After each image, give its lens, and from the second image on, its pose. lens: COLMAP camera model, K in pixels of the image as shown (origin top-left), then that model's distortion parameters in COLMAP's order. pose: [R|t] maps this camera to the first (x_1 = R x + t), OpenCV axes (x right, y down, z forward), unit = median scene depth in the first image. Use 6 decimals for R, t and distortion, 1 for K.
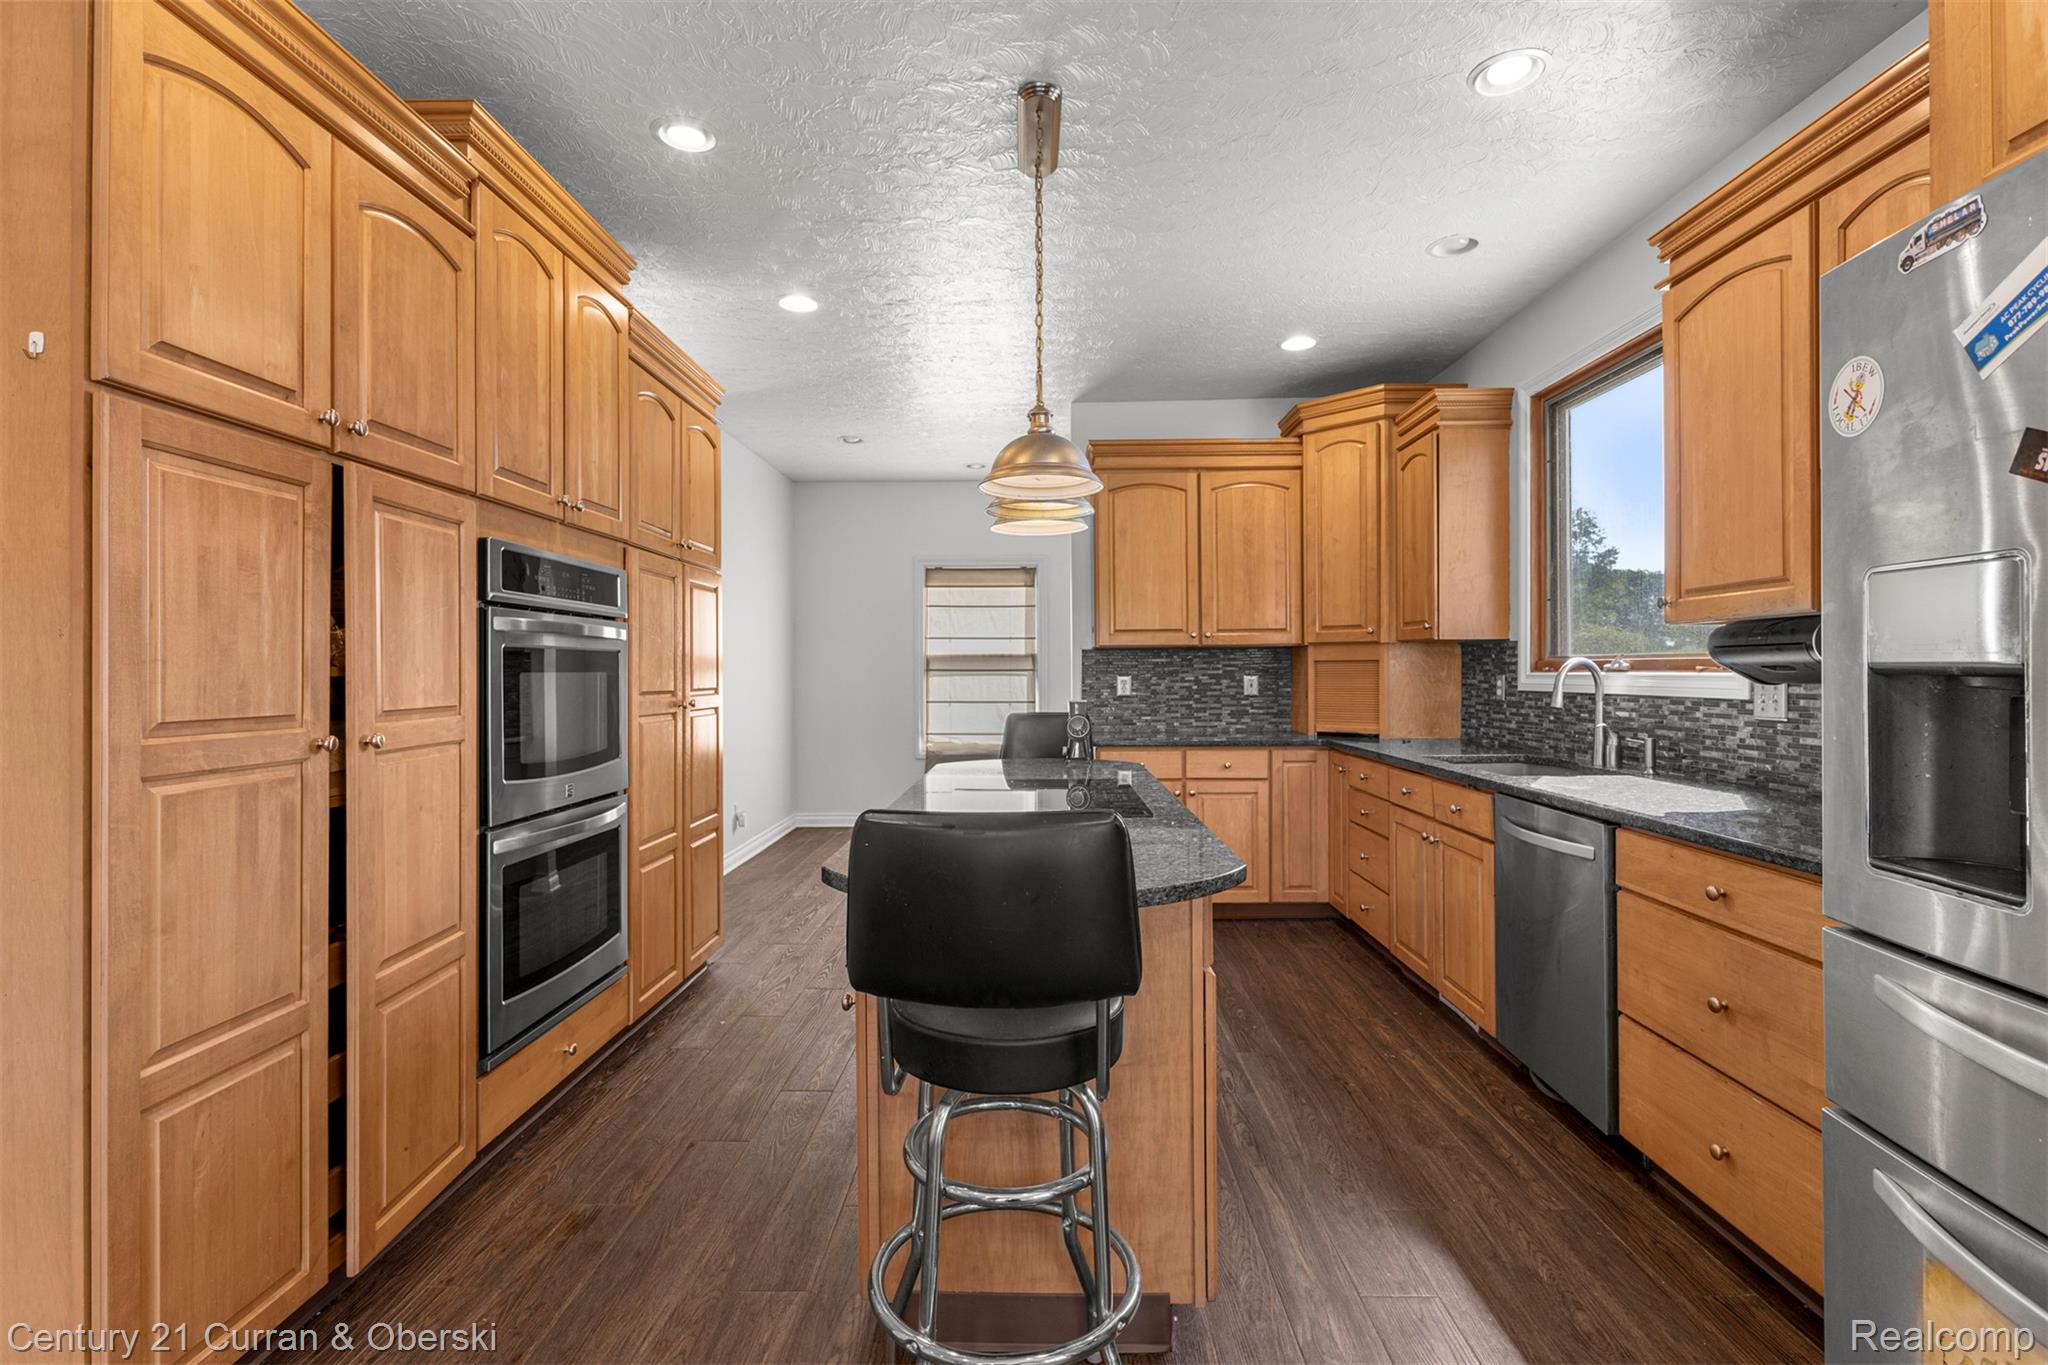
lens RADIAL K [[954.2, 0, 1020.0], [0, 954.2, 676.2], [0, 0, 1]] dist [-0.001506, -0.000783]
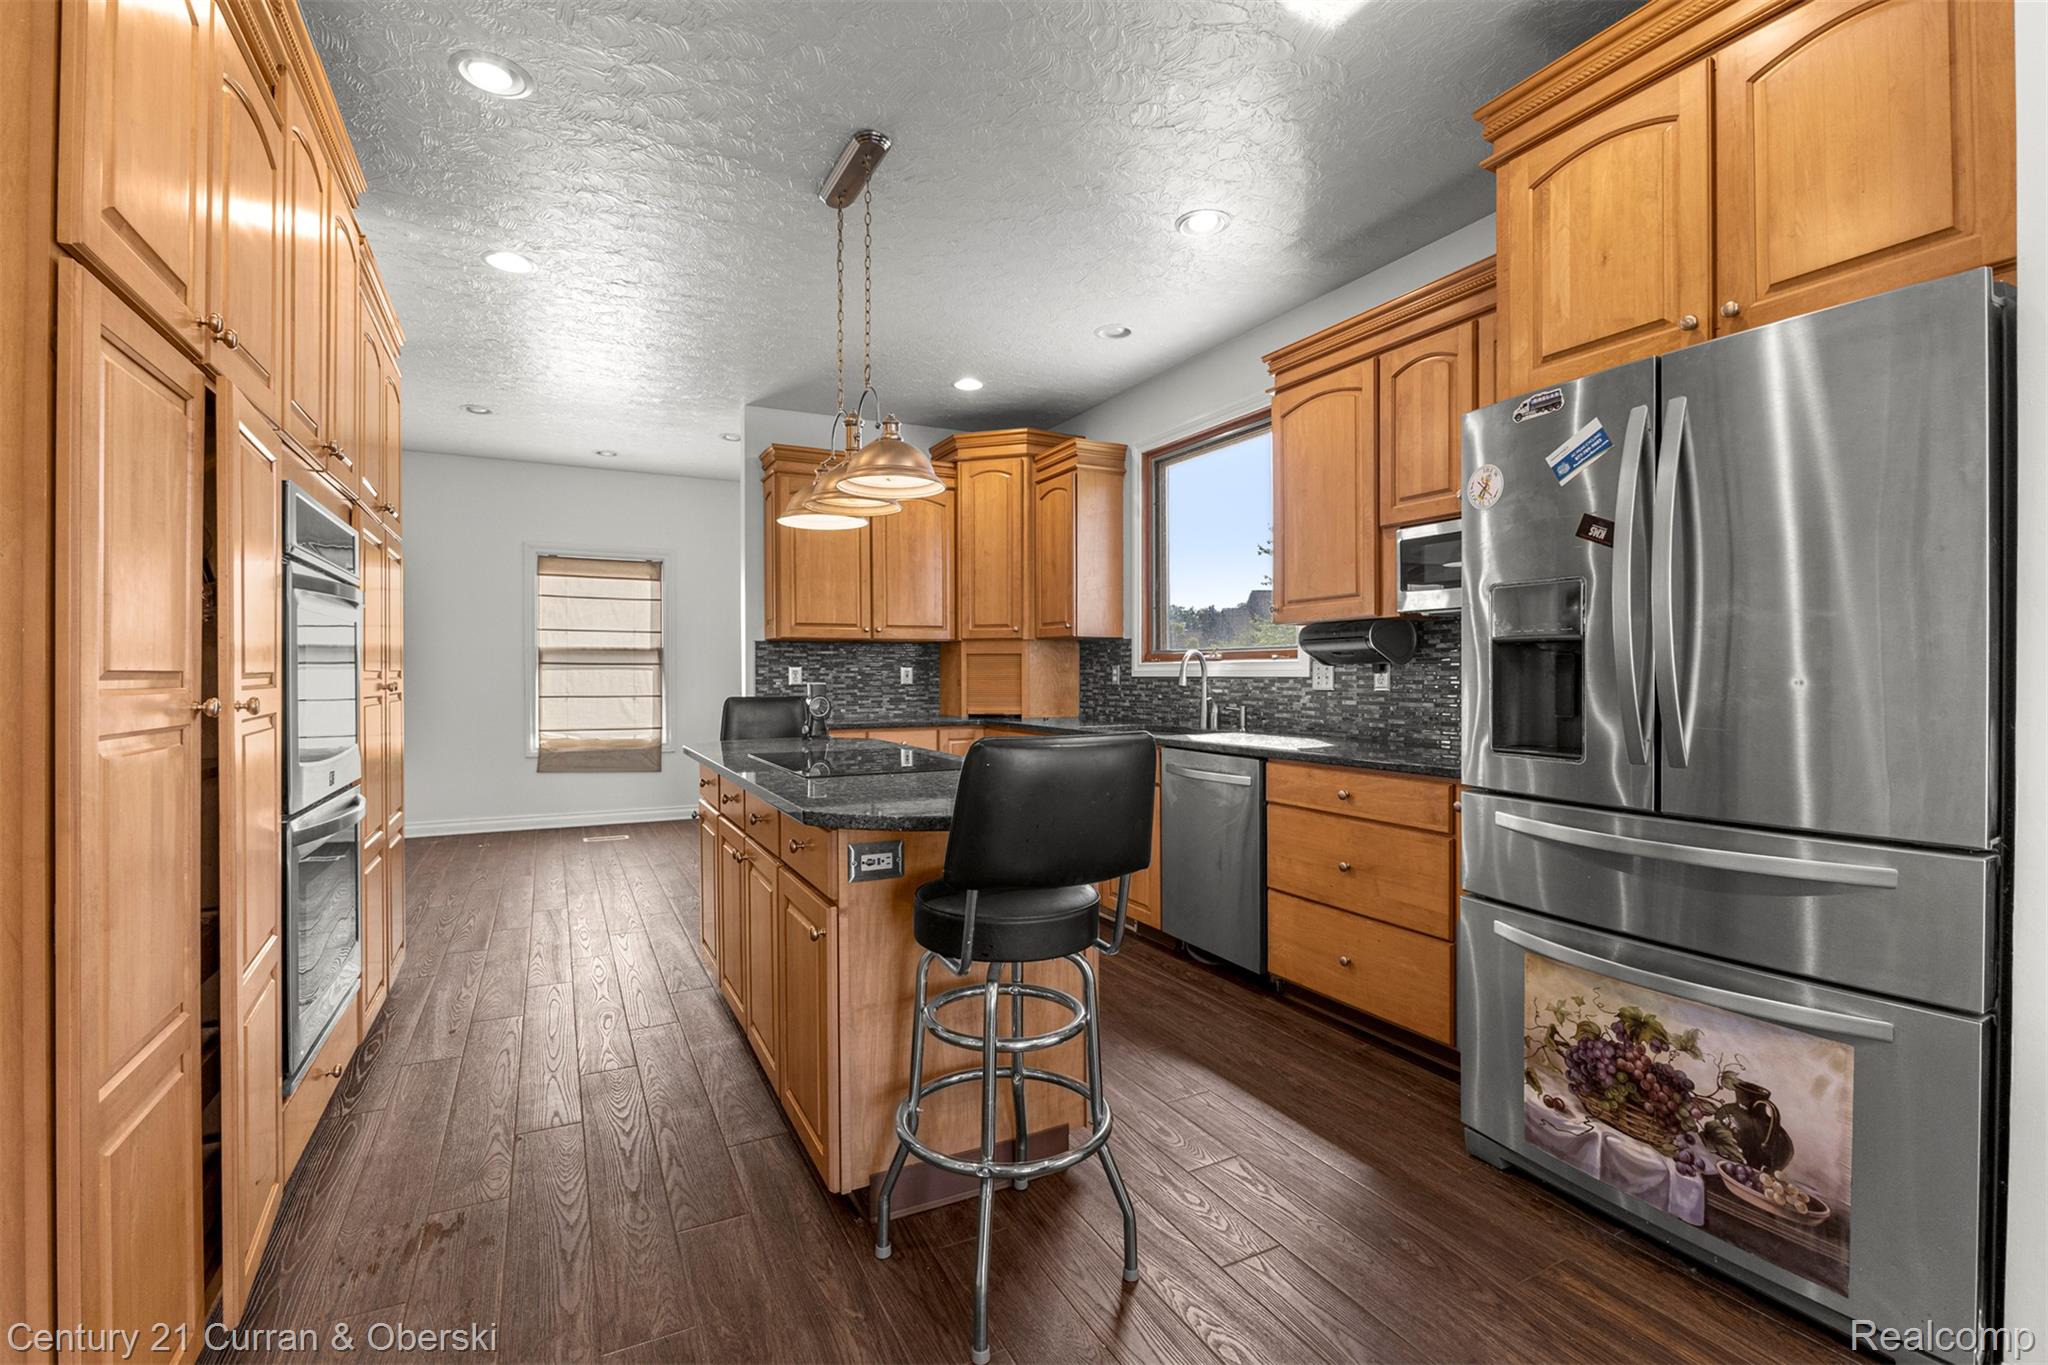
lens RADIAL K [[901.2, 0, 1024.0], [0, 901.2, 682.5], [0, 0, 1]] dist [-0.010831, 0.000165]
pose [[0.878987, -0.000923, 0.476845, -0.242902], [-0.000590, 0.999995, 0.003024, 0.023693], [-0.476846, -0.002940, 0.878982, -0.020590]]
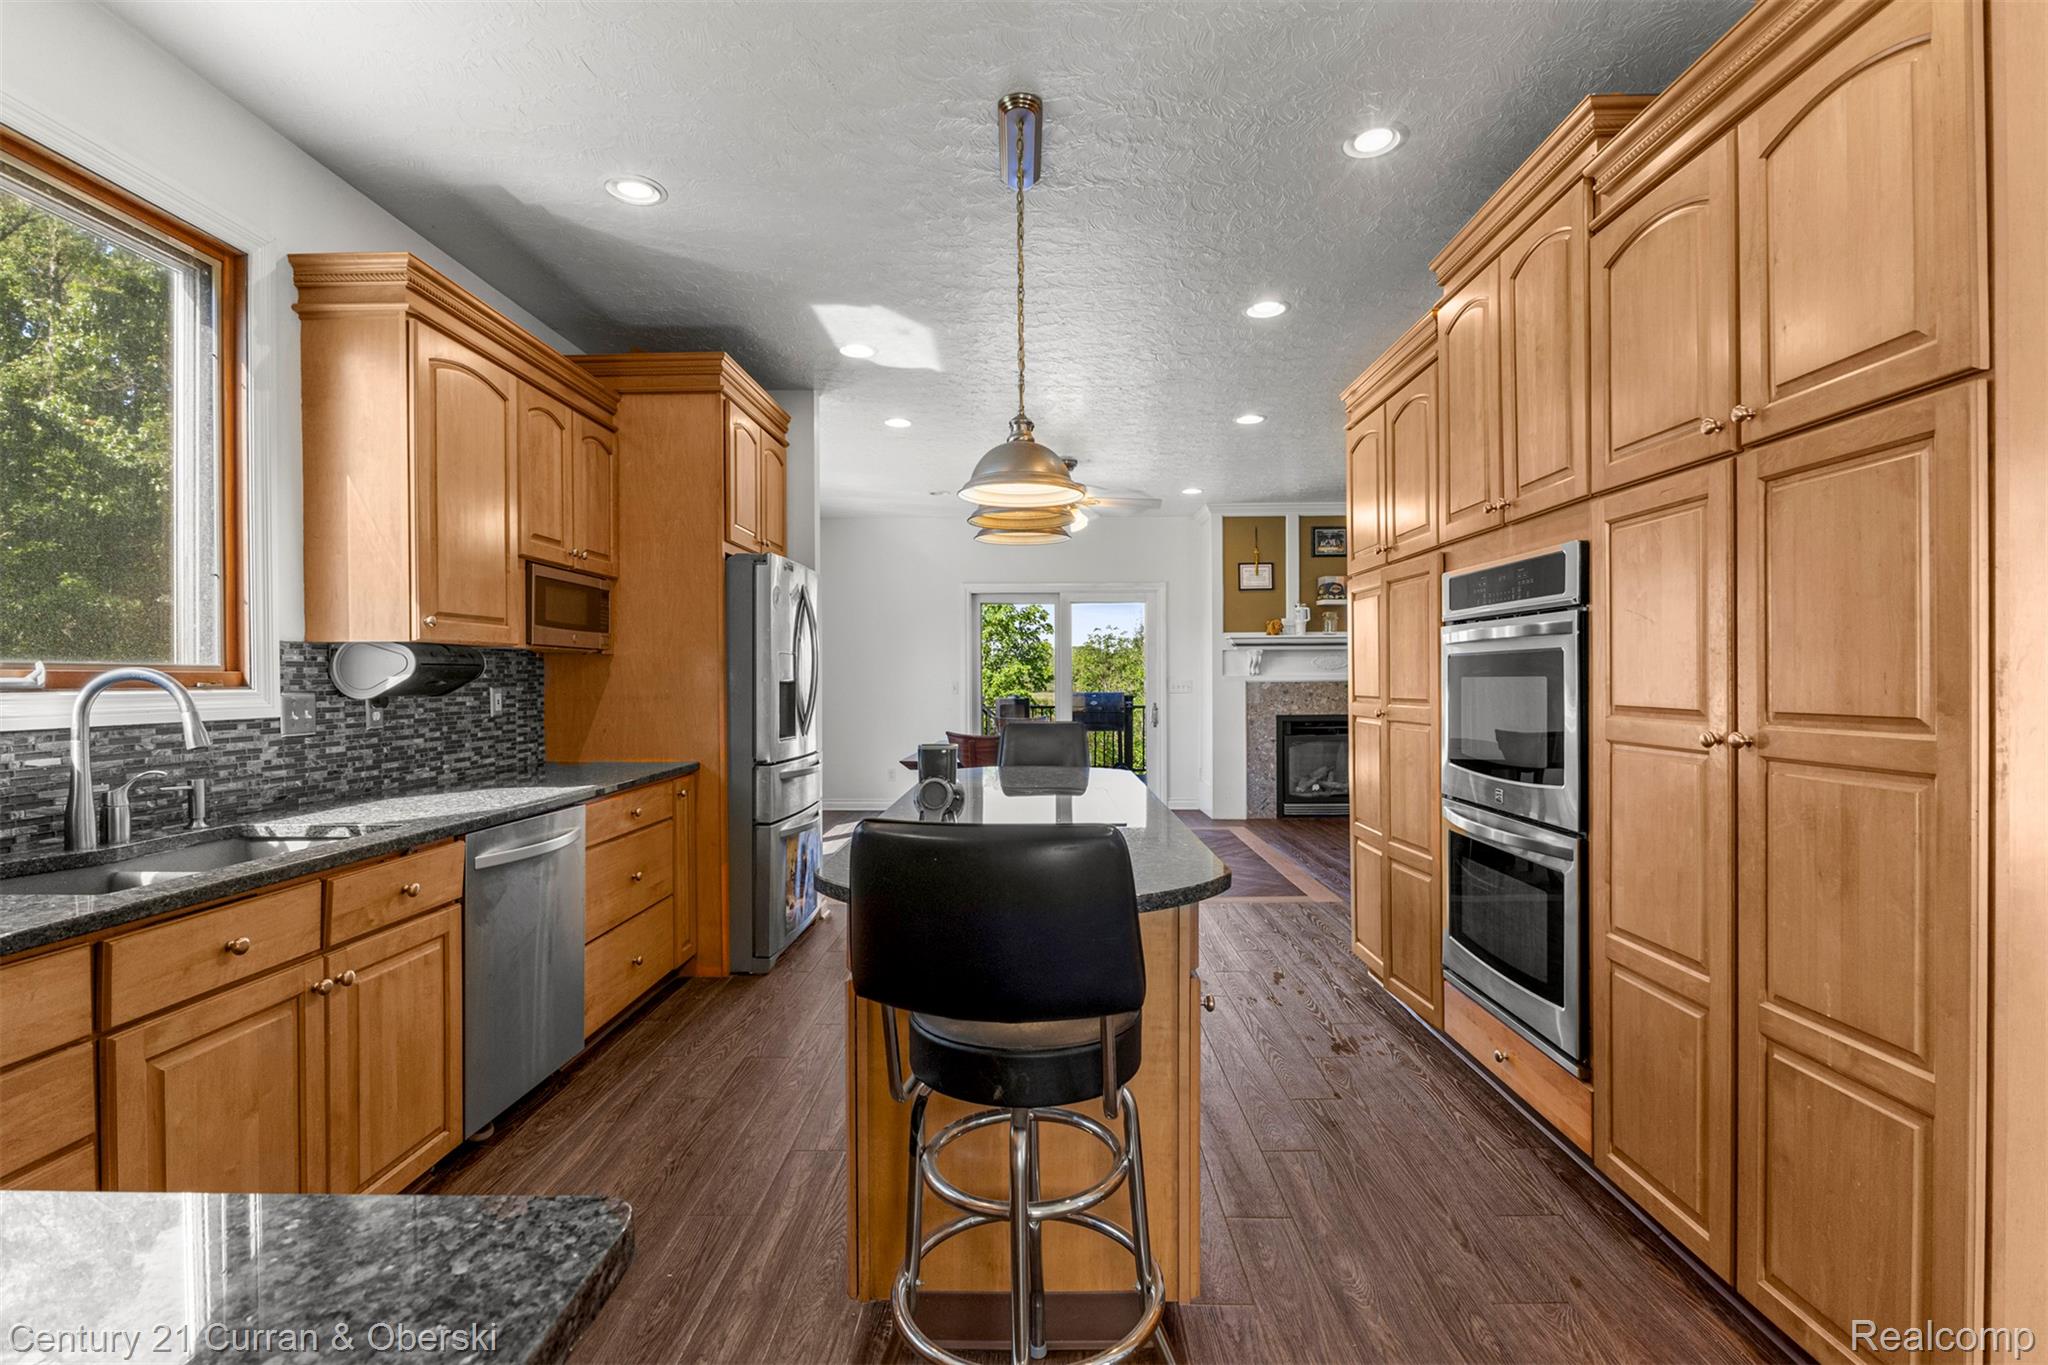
lens RADIAL K [[1023.2, 0, 1019.2], [0, 1023.2, 675.7], [0, 0, 1]] dist [0.000792, 0.000630]
pose [[-0.999934, 0.010671, -0.004198, 0.024024], [0.010663, 0.999941, 0.001907, -0.009017], [0.004218, 0.001862, -0.999989, 1.645376]]
